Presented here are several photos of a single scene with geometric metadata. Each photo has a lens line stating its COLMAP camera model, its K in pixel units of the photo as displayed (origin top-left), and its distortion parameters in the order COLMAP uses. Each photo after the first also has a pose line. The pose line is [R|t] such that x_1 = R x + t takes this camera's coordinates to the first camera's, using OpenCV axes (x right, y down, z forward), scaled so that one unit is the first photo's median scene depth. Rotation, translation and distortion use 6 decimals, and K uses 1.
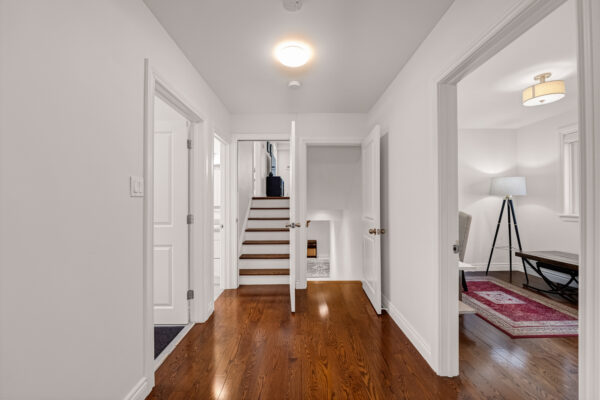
lens RADIAL K [[249.5, 0, 300.0], [0, 249.5, 200.0], [0, 0, 1]] dist [-0.010767, 0.000334]
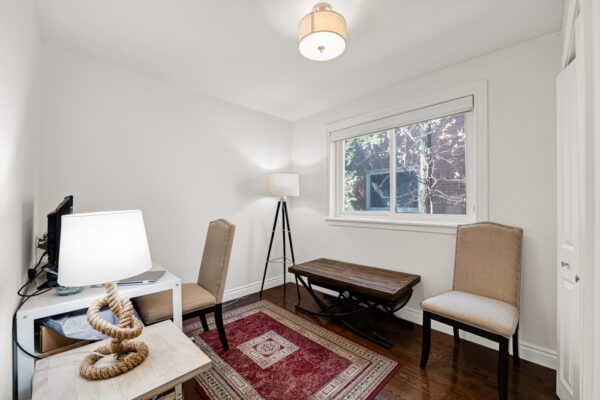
lens RADIAL K [[240.1, 0, 297.2], [0, 240.1, 200.6], [0, 0, 1]] dist [-0.011826, -0.000134]
pose [[0.737442, 0.009728, 0.675340, 0.367475], [-0.009311, 0.999948, -0.004237, -0.001742], [-0.675346, -0.003163, 0.737494, 0.411907]]
